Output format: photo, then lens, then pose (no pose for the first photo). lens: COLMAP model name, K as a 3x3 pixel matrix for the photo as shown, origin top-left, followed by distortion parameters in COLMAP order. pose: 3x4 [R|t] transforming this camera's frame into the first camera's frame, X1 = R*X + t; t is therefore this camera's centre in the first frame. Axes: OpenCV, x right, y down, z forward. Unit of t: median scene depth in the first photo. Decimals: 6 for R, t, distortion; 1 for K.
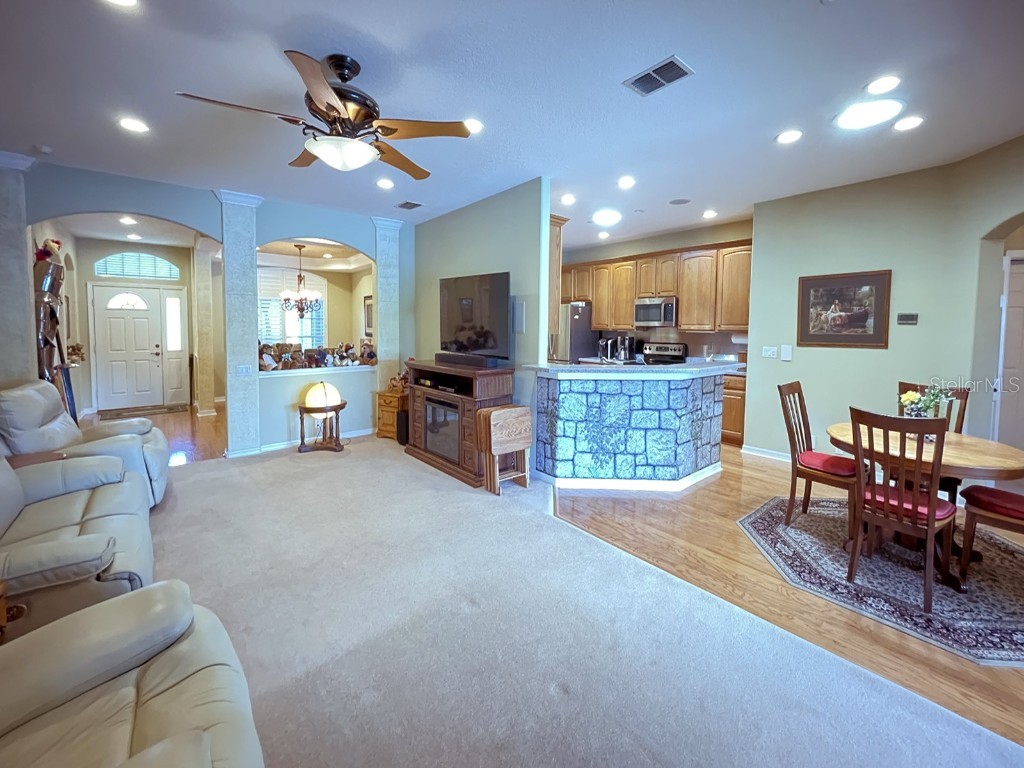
lens RADIAL K [[418.4, 0, 468.1], [0, 418.4, 350.4], [0, 0, 1]] dist [-0.000348, -0.000085]
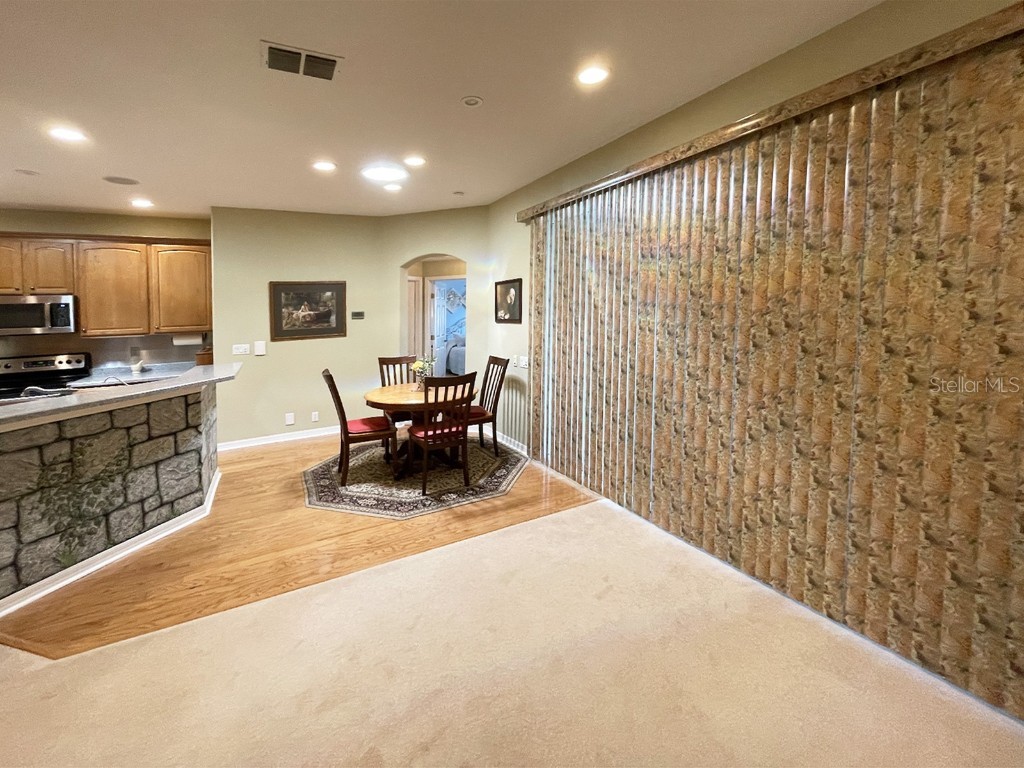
lens RADIAL K [[390.7, 0, 483.9], [0, 390.7, 338.3], [0, 0, 1]] dist [-0.009313, 0.000081]
pose [[0.181992, -0.087813, 0.979371, -0.166575], [0.105331, 0.992014, 0.069374, -0.032522], [-0.977642, 0.090533, 0.189788, 0.234063]]
